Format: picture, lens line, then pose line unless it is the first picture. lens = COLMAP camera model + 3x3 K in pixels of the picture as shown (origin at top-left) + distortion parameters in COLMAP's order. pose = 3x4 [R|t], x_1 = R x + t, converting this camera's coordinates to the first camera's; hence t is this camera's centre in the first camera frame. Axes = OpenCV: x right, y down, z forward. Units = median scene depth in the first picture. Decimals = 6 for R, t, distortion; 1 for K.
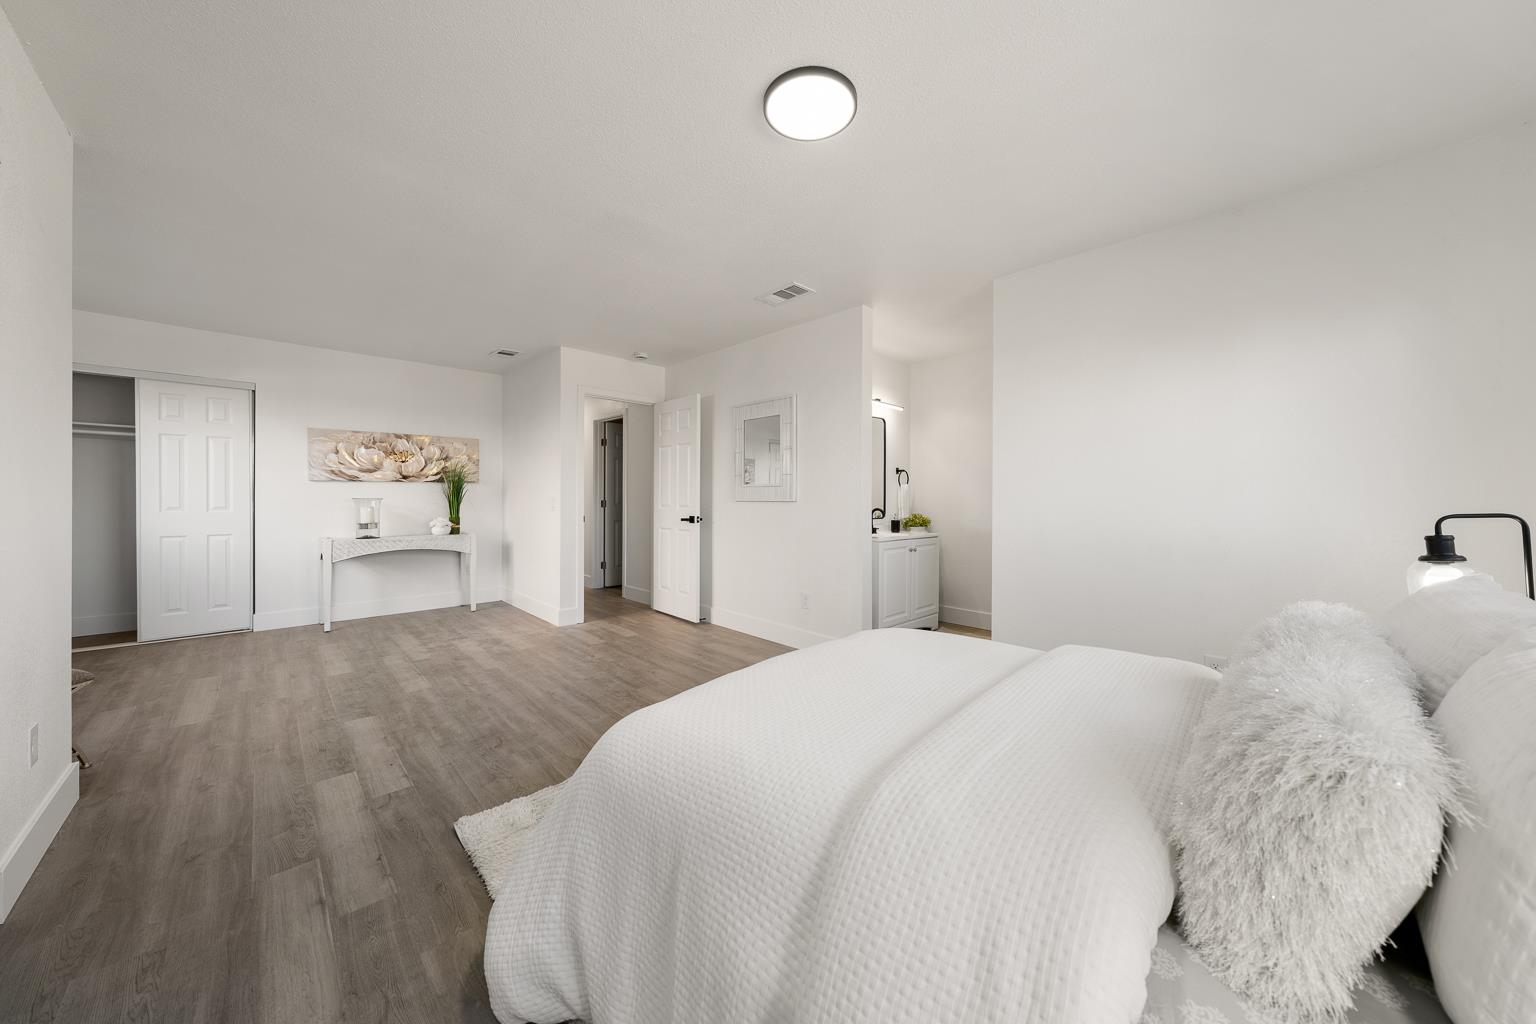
lens RADIAL K [[526.5, 0, 771.7], [0, 526.5, 500.9], [0, 0, 1]] dist [0.000586, 0.000179]
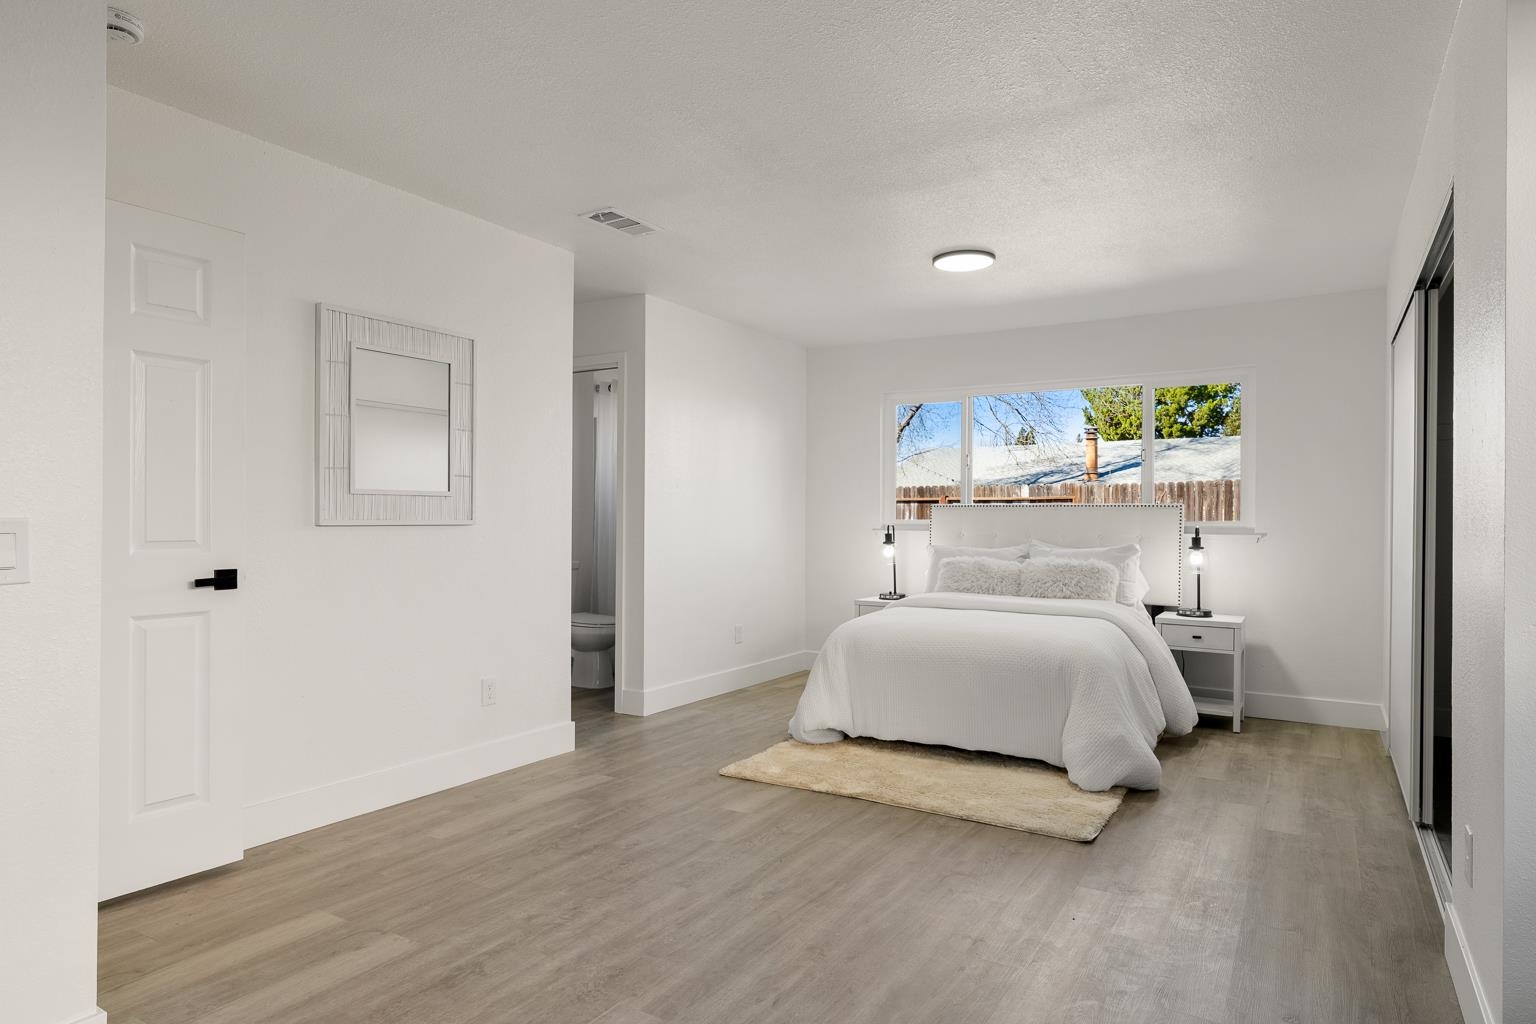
lens RADIAL K [[882.2, 0, 767.4], [0, 882.2, 517.2], [0, 0, 1]] dist [0.002779, 0.000129]
pose [[-0.243176, -0.002684, 0.969978, -1.051355], [0.002027, 0.999993, 0.003276, -0.010954], [-0.969980, 0.002763, -0.243169, 1.006757]]
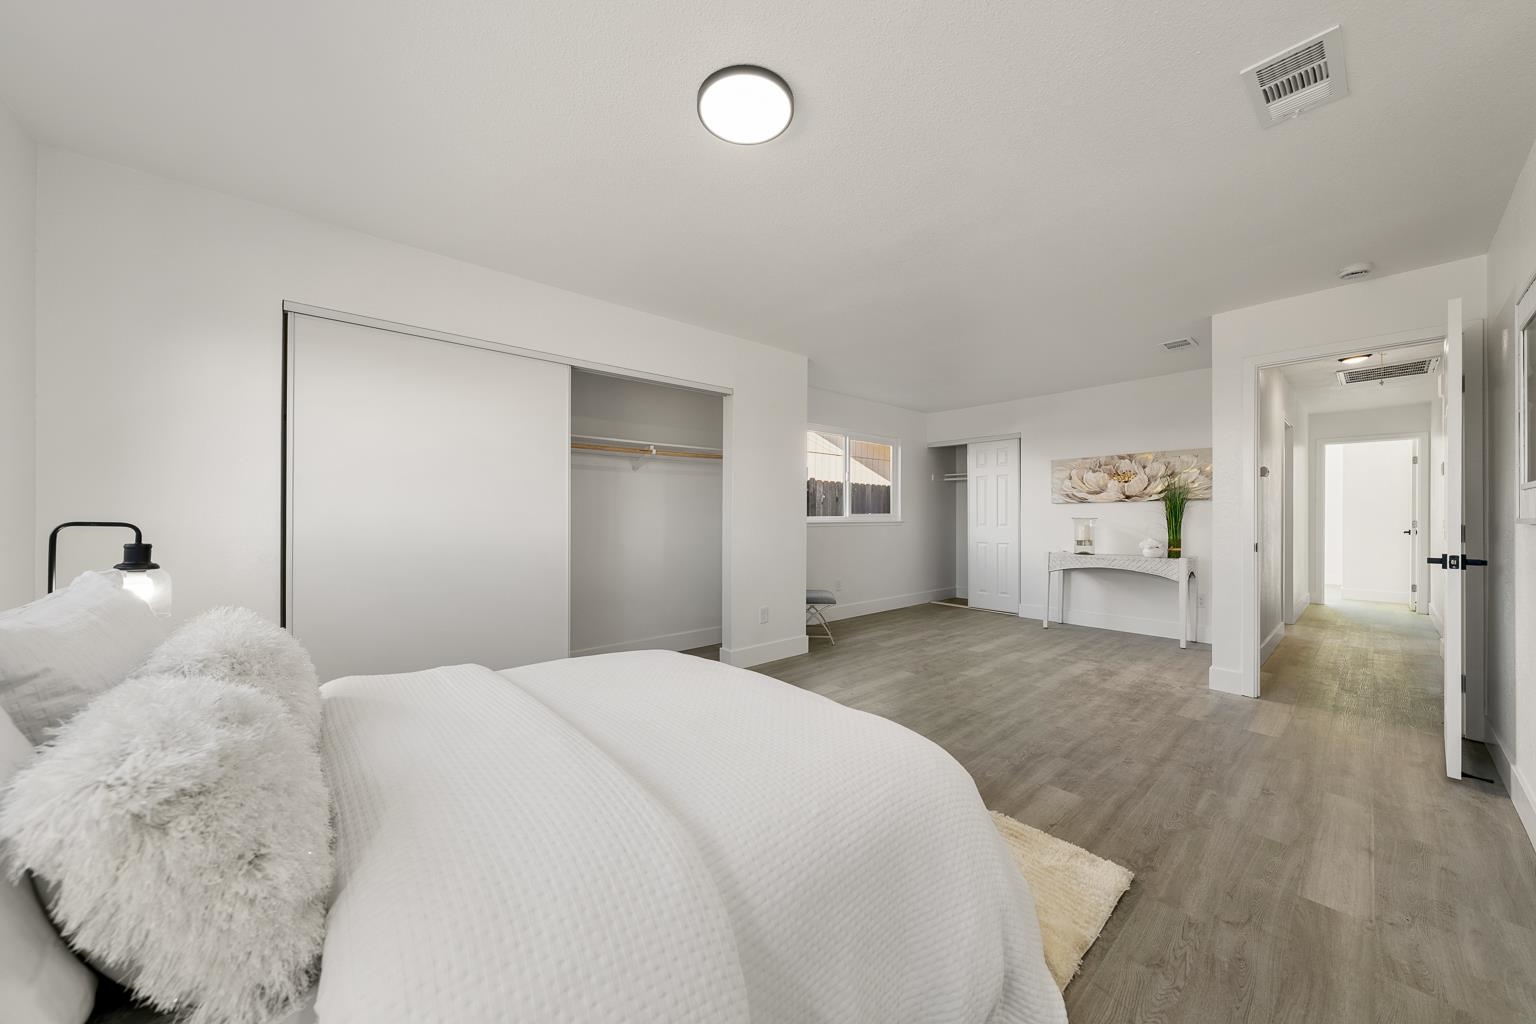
lens RADIAL K [[526.5, 0, 768.1], [0, 526.5, 514.1], [0, 0, 1]] dist [0.000586, 0.000179]
pose [[-0.060326, -0.006504, -0.998158, 0.478670], [-0.009773, 0.999935, -0.005925, 0.000421], [0.998131, 0.009397, -0.060386, 0.514168]]
